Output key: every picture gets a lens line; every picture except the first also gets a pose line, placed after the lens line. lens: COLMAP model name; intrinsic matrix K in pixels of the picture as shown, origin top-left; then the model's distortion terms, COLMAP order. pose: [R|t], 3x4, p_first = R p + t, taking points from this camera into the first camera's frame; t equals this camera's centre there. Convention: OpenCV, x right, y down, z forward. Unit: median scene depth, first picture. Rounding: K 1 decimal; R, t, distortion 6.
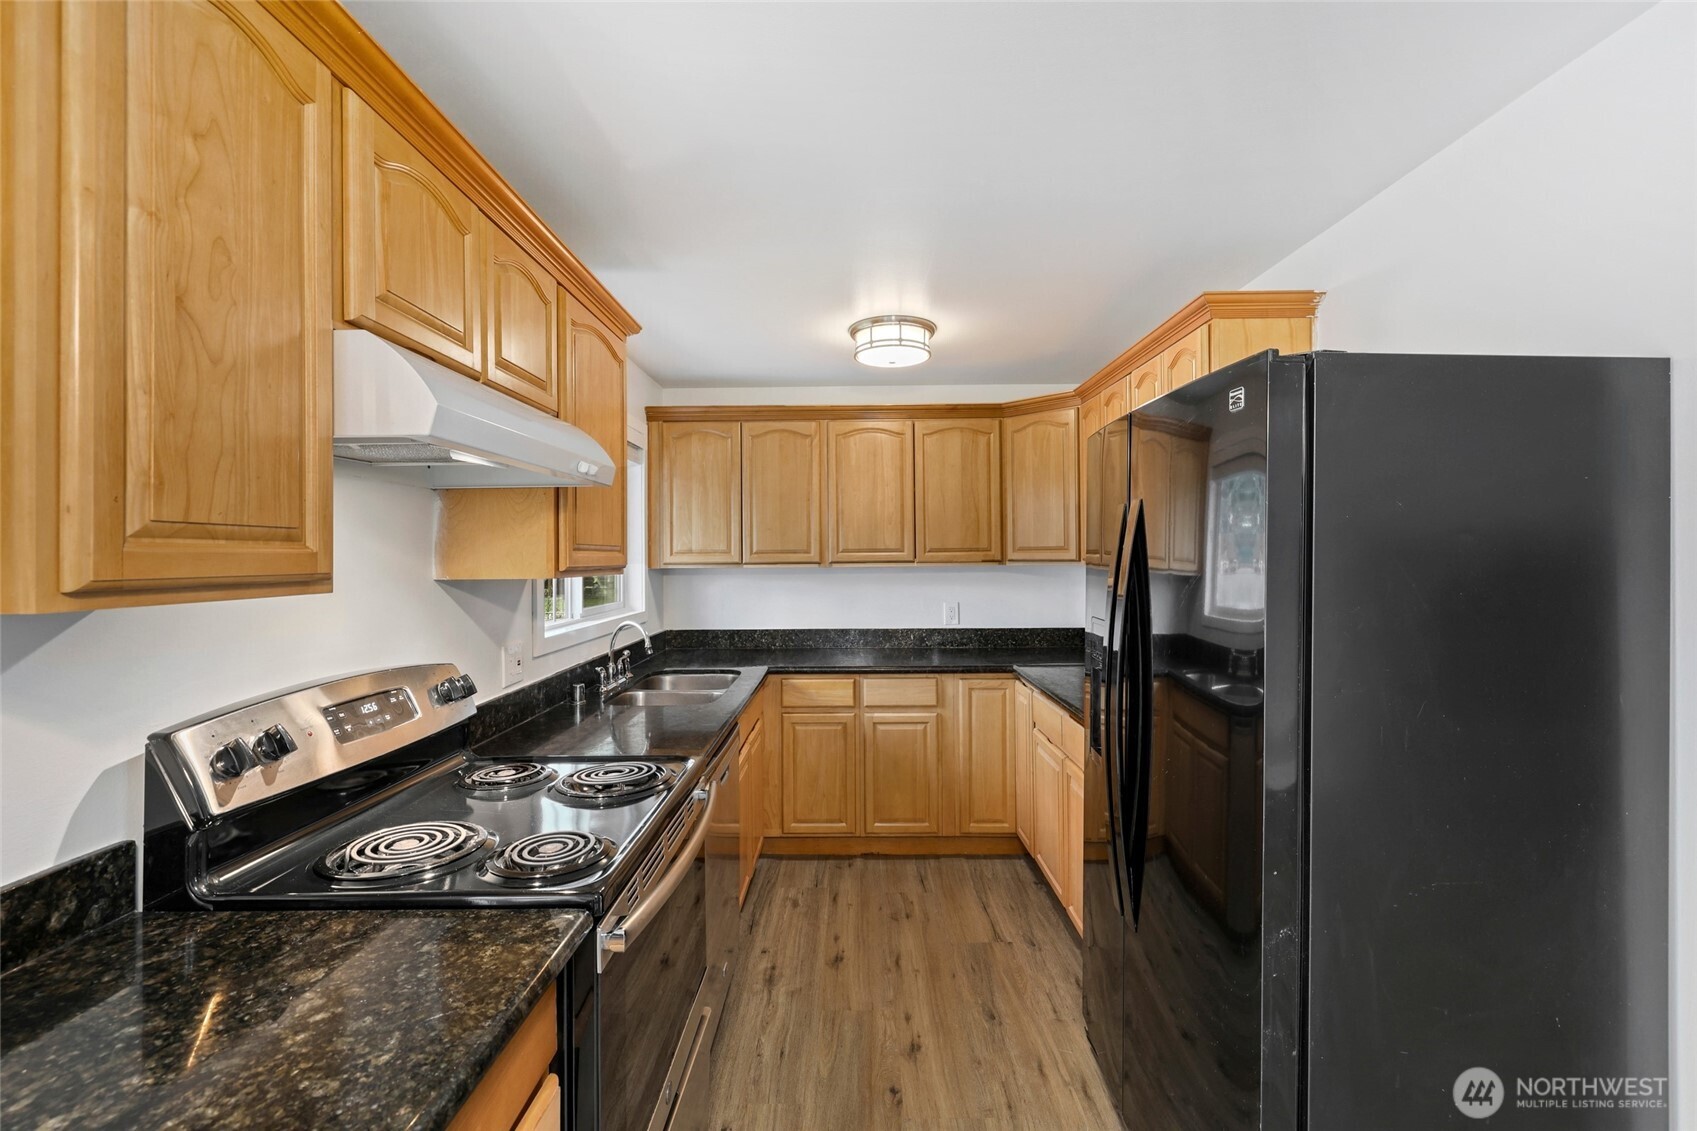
lens RADIAL K [[724.9, 0, 857.4], [0, 724.9, 560.3], [0, 0, 1]] dist [-0.001632, -0.000706]
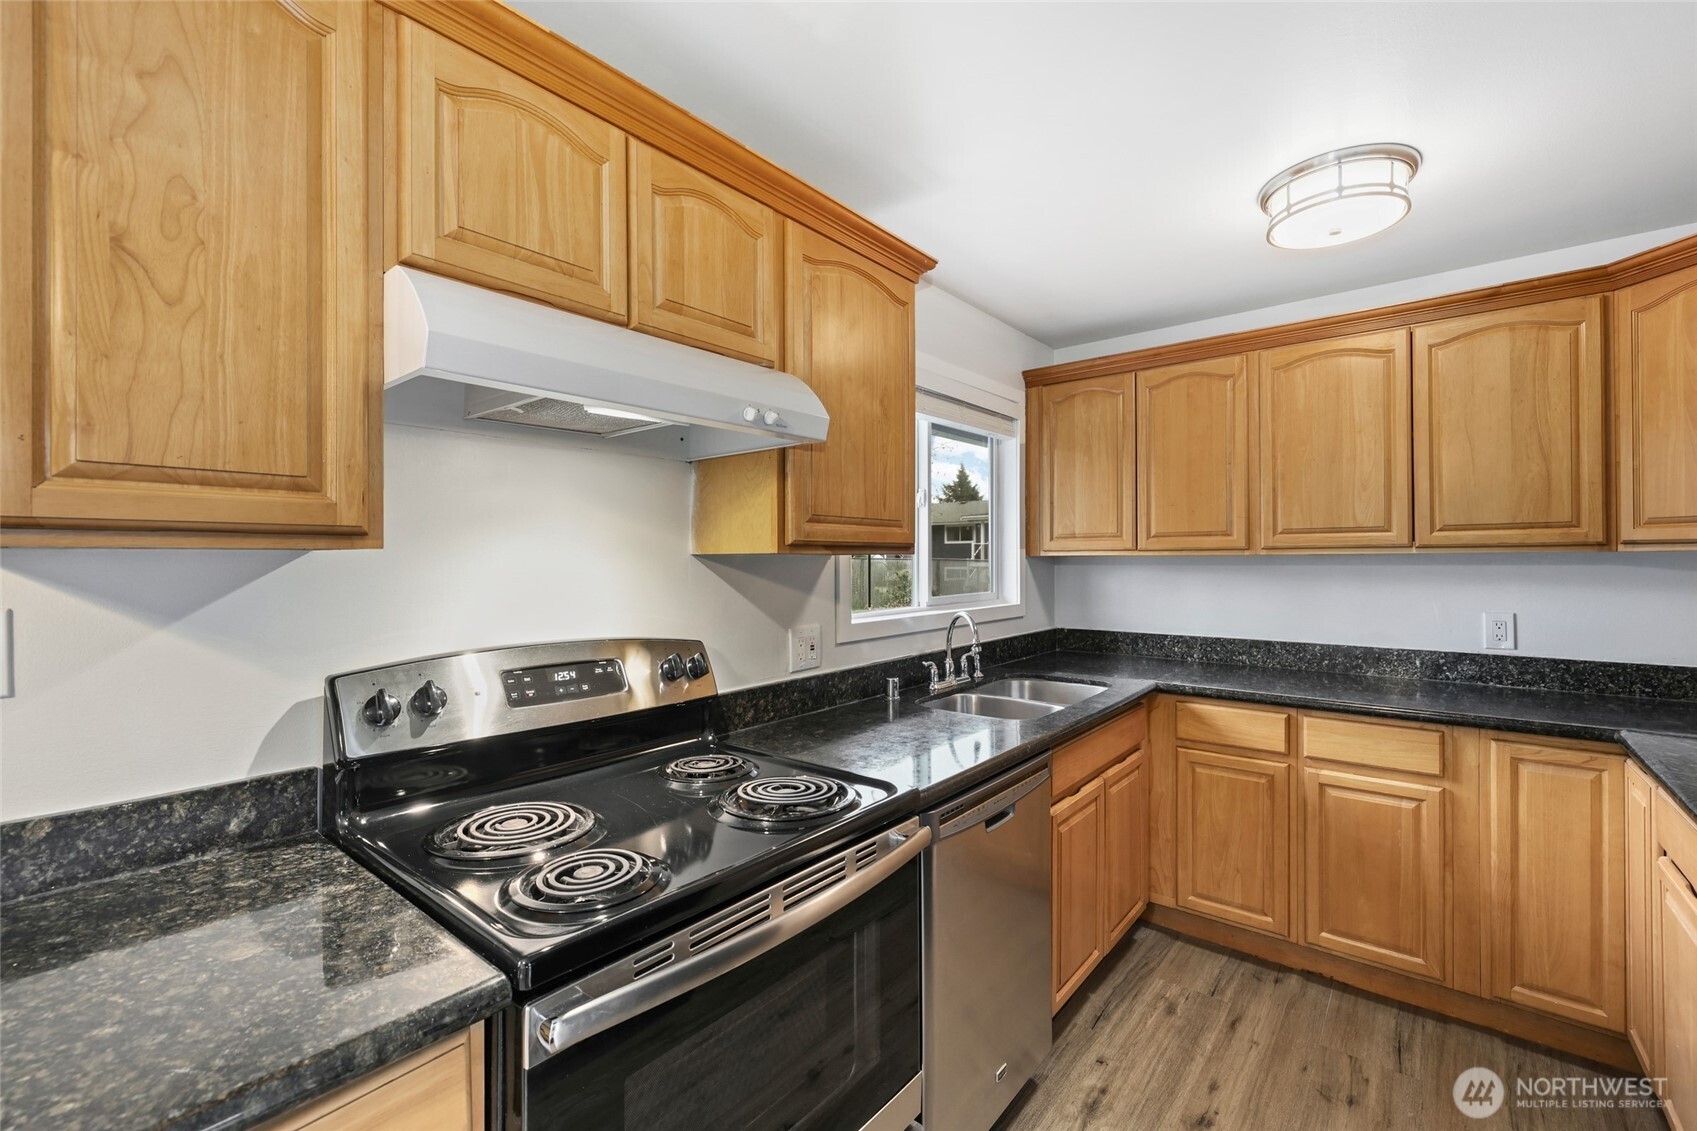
lens RADIAL K [[724.9, 0, 842.7], [0, 724.9, 562.4], [0, 0, 1]] dist [-0.001632, -0.000706]
pose [[0.771241, 0.007586, -0.636497, 0.129813], [-0.005178, 0.999971, 0.005643, 0.020018], [0.636522, -0.001056, 0.771258, 0.238526]]
